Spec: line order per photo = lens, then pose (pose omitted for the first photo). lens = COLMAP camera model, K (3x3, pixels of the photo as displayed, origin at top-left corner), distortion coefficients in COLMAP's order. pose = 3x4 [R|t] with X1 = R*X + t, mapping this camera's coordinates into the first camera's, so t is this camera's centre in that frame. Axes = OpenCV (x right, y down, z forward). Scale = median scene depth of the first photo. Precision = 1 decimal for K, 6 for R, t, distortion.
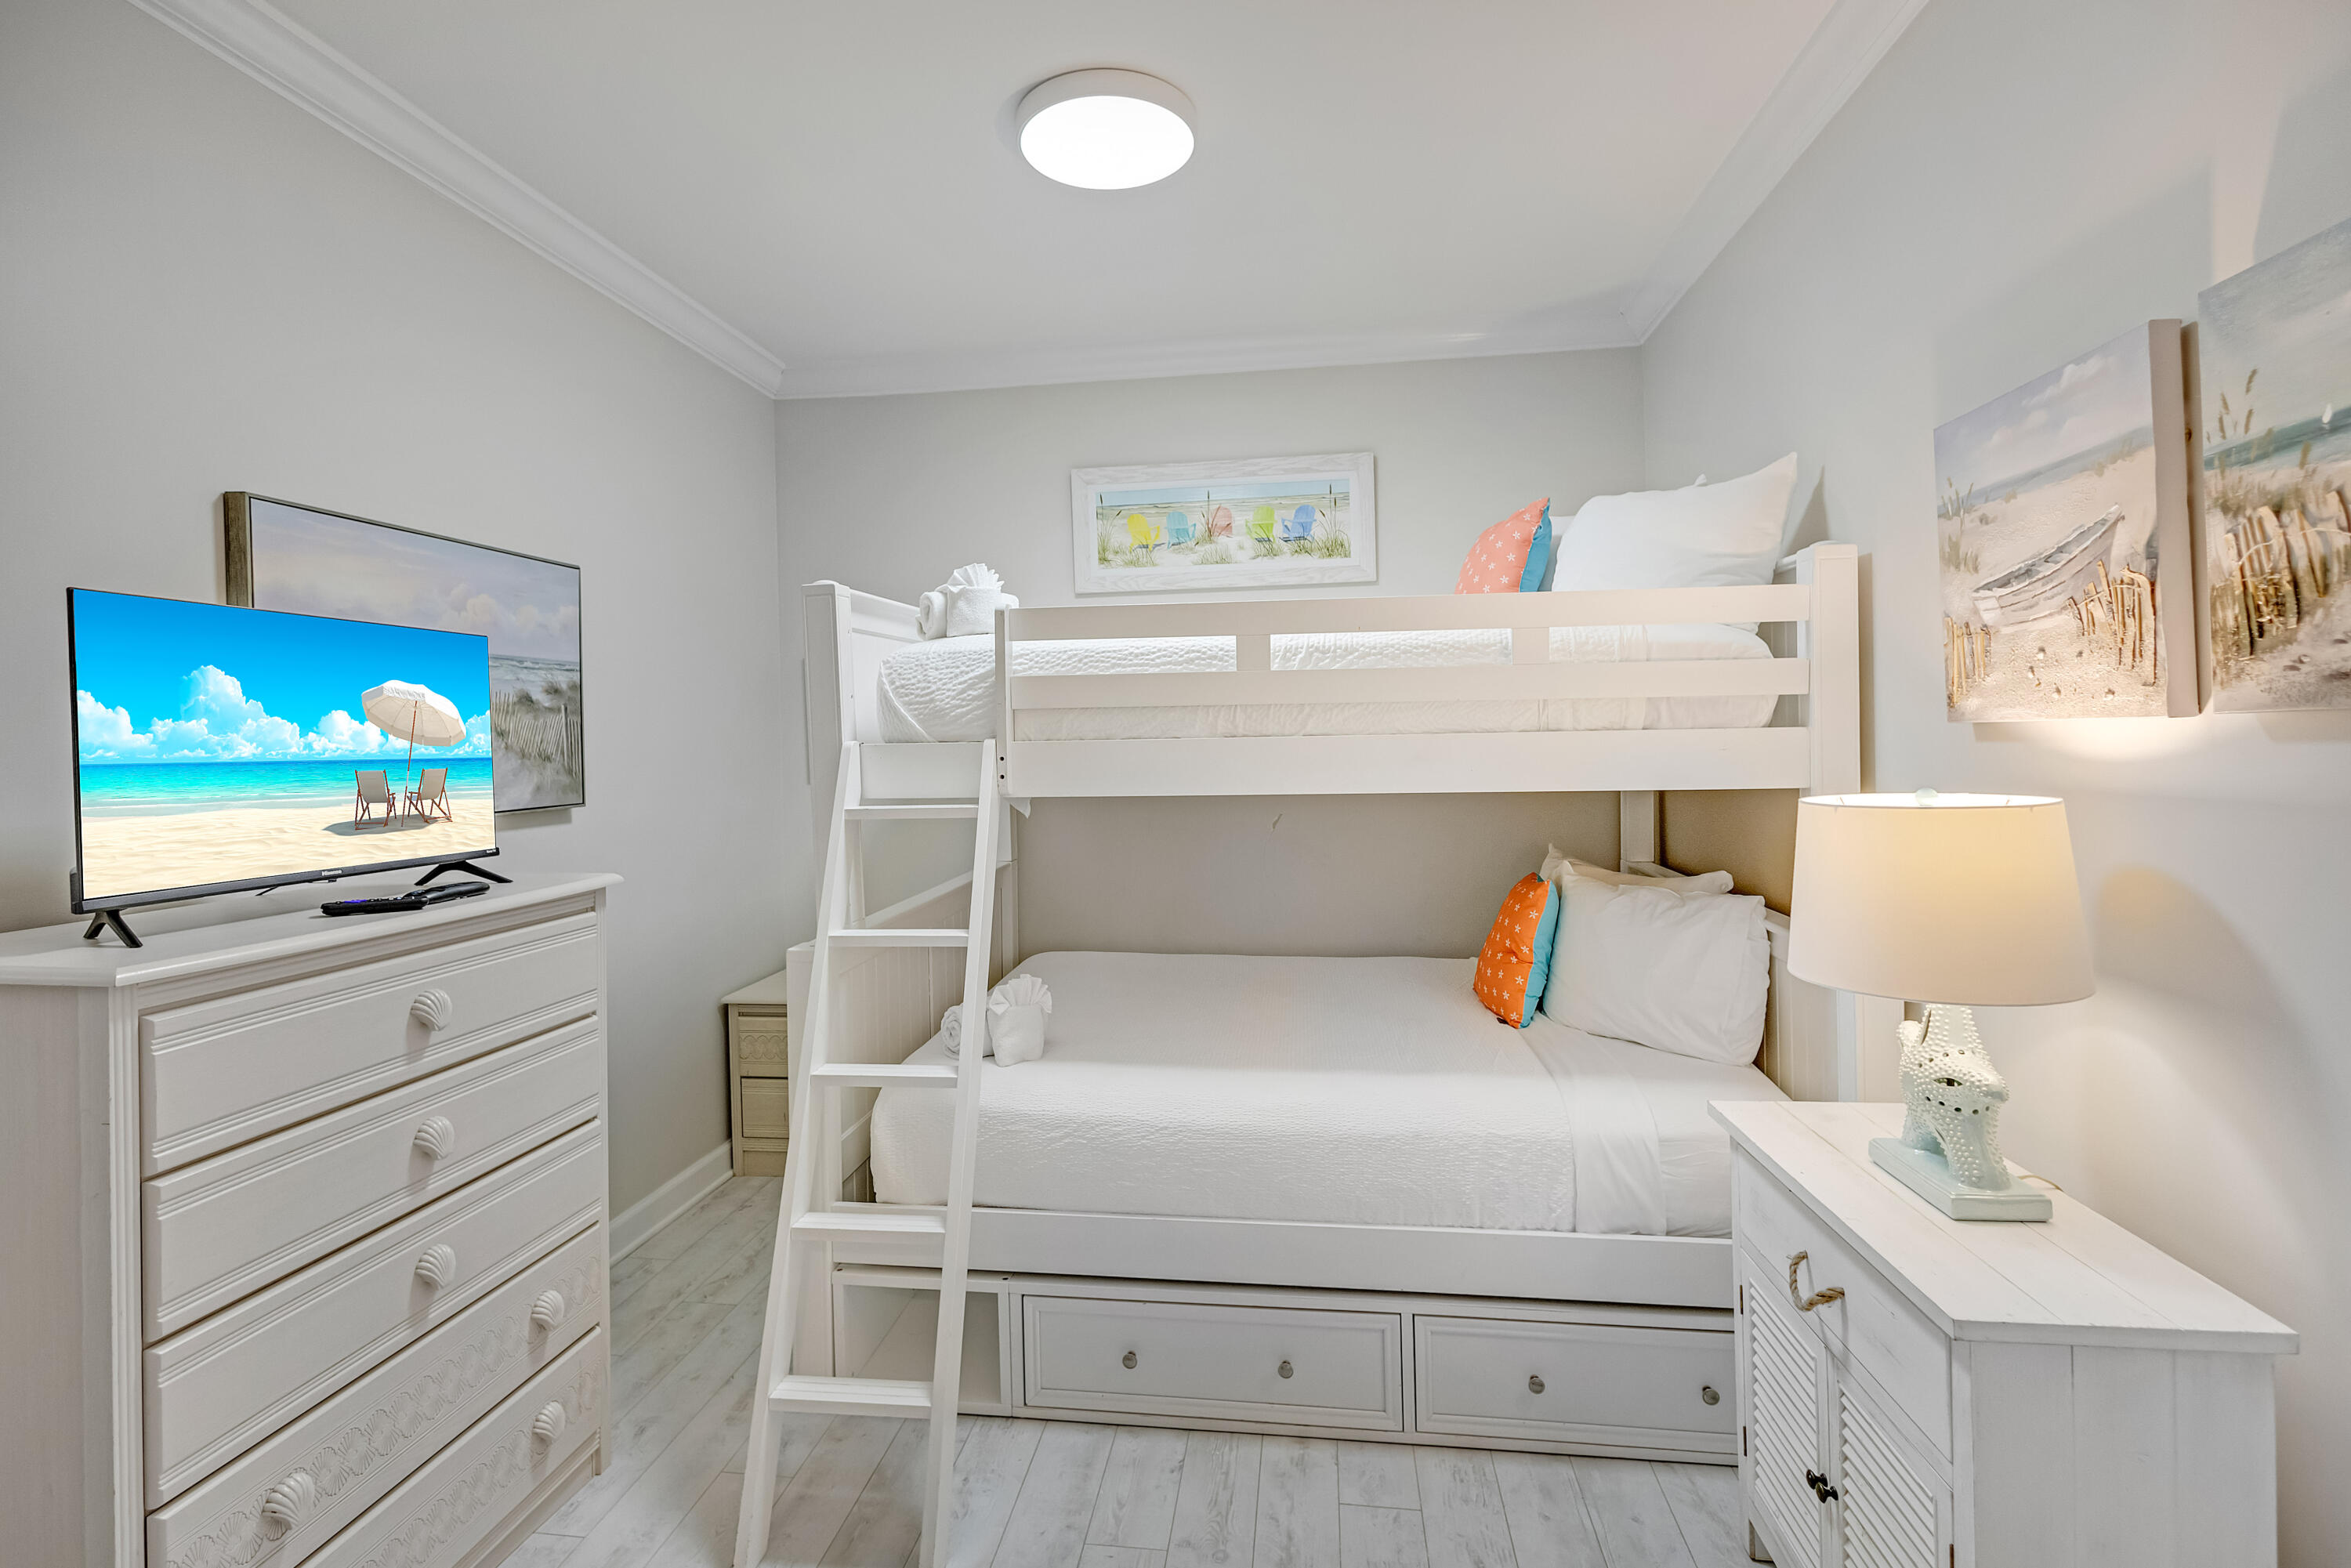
lens RADIAL K [[1124.5, 0, 1150.7], [0, 1124.5, 799.1], [0, 0, 1]] dist [0.003139, -0.000121]
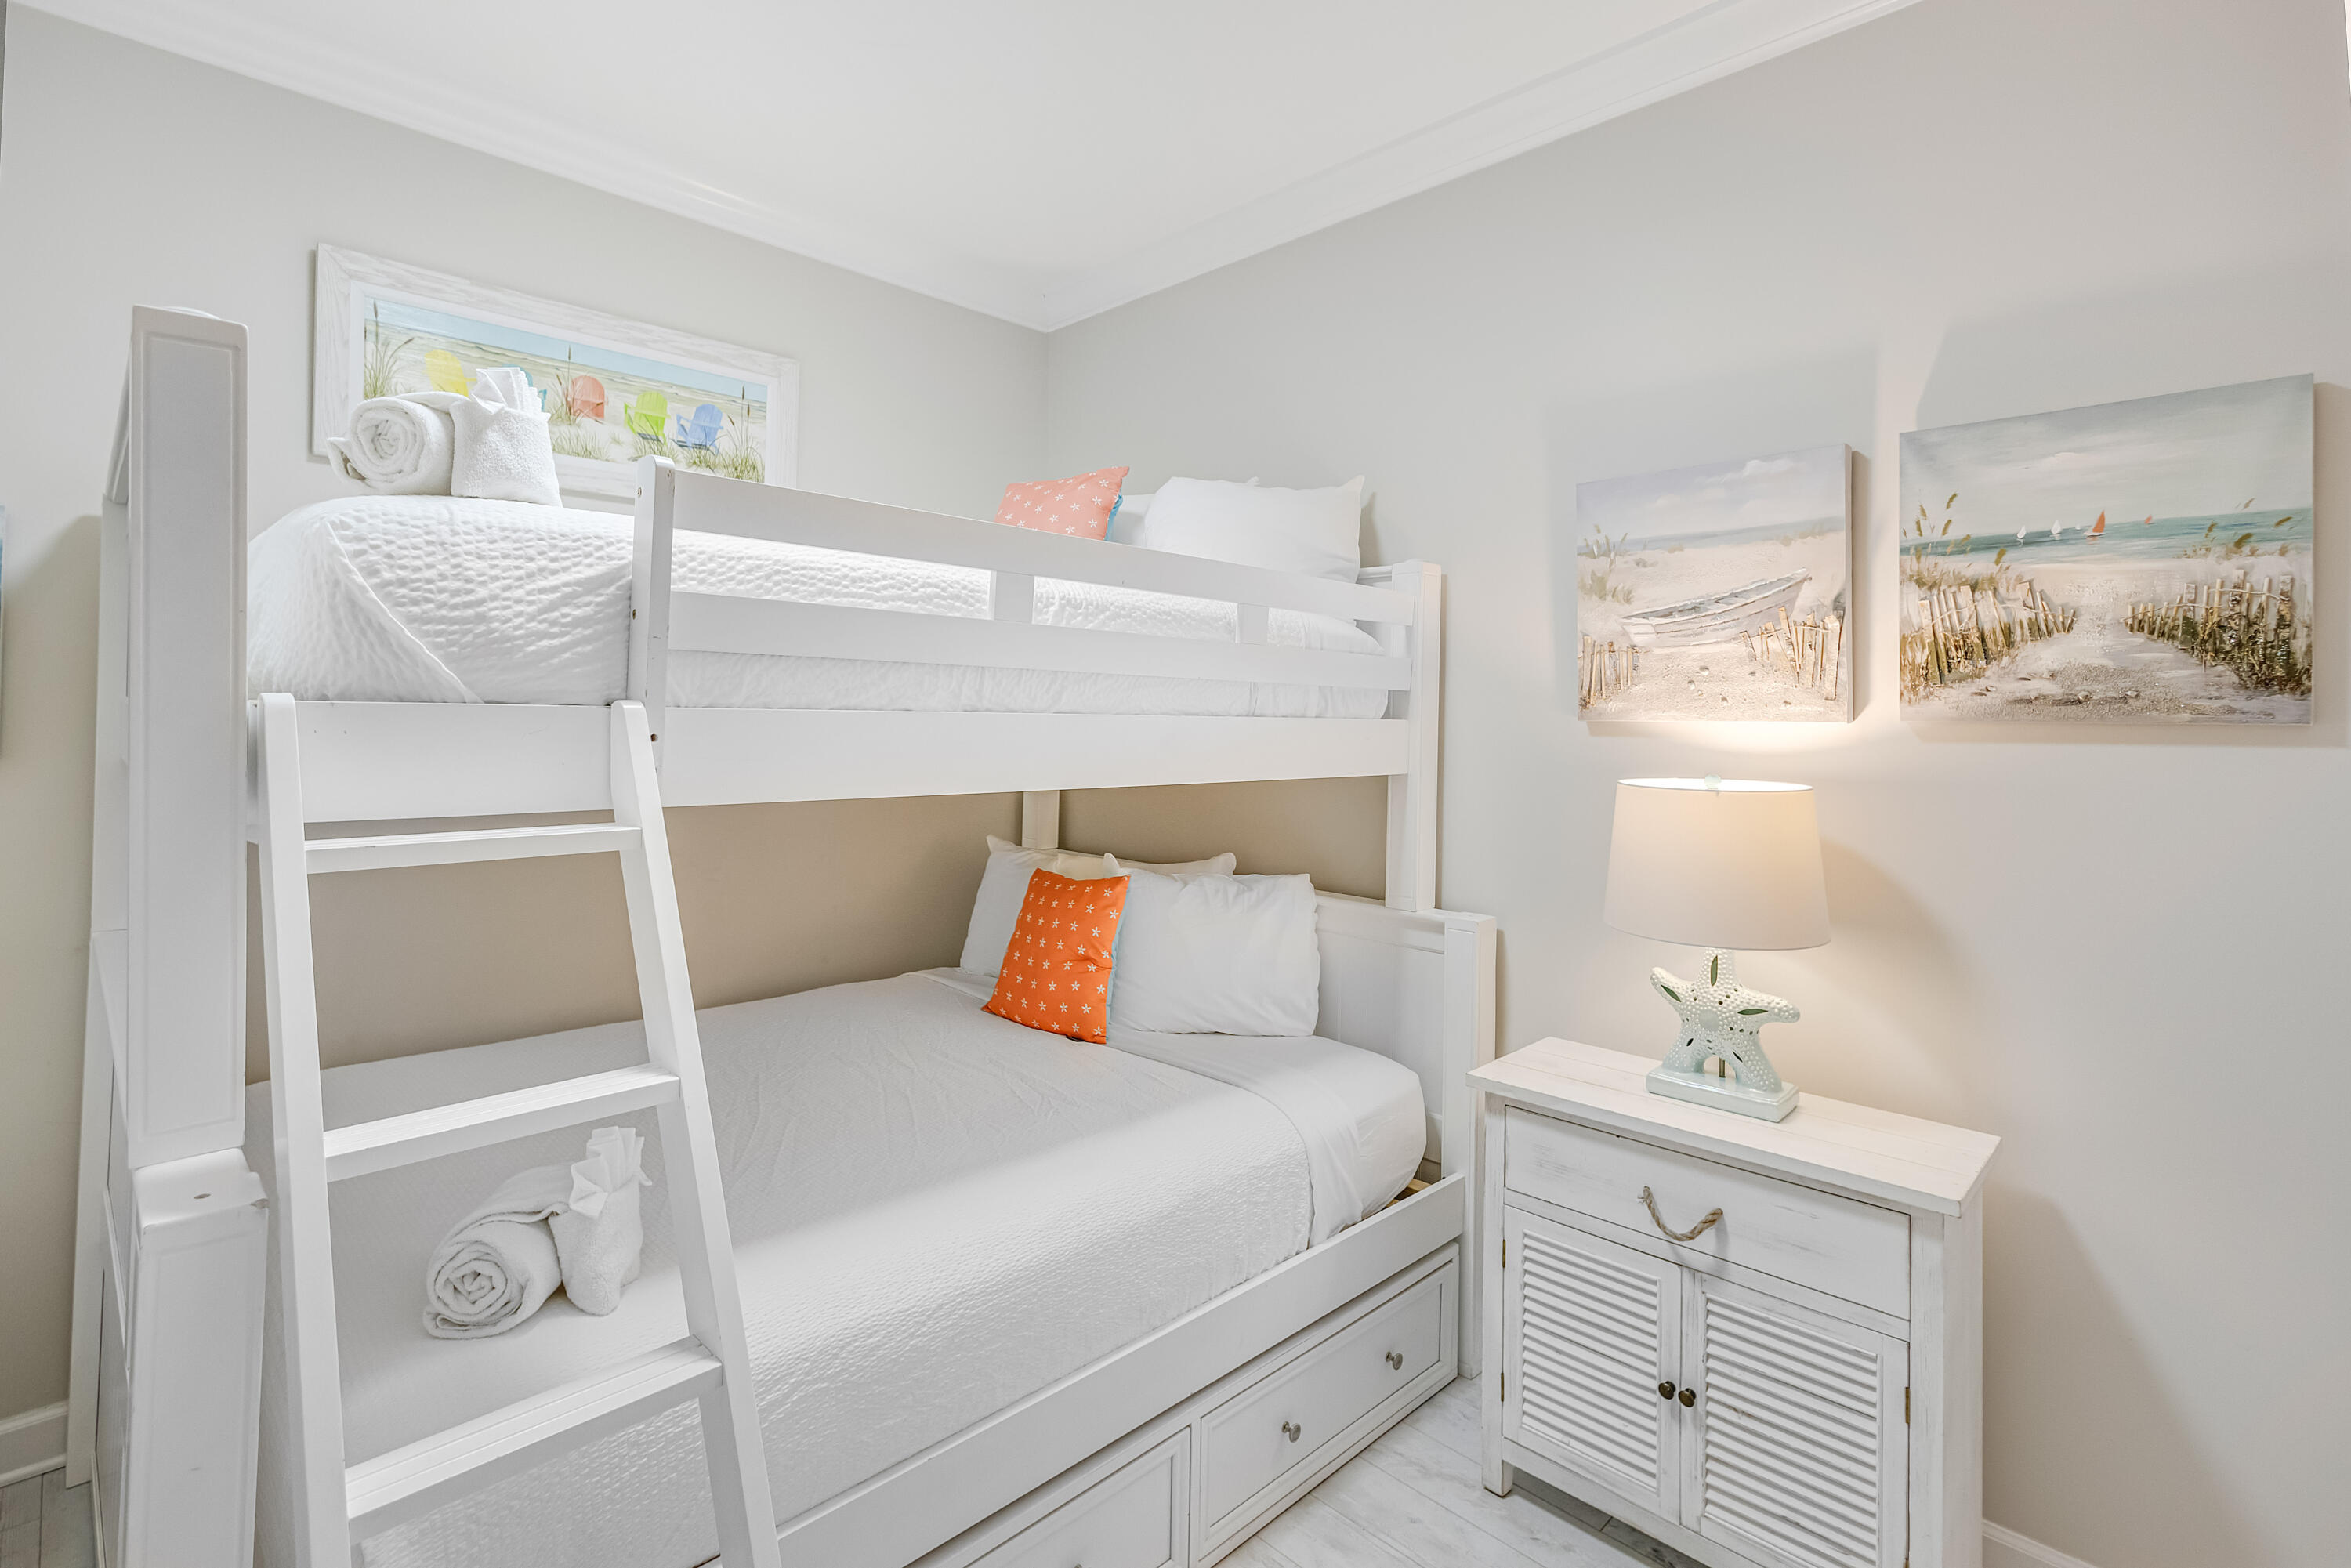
lens RADIAL K [[1110.3, 0, 1181.8], [0, 1110.3, 735.5], [0, 0, 1]] dist [0.001111, -0.000304]
pose [[0.600984, 0.015092, 0.799119, -0.572295], [0.017597, 0.999330, -0.032107, -0.021410], [-0.799067, 0.033357, 0.600315, 0.663116]]
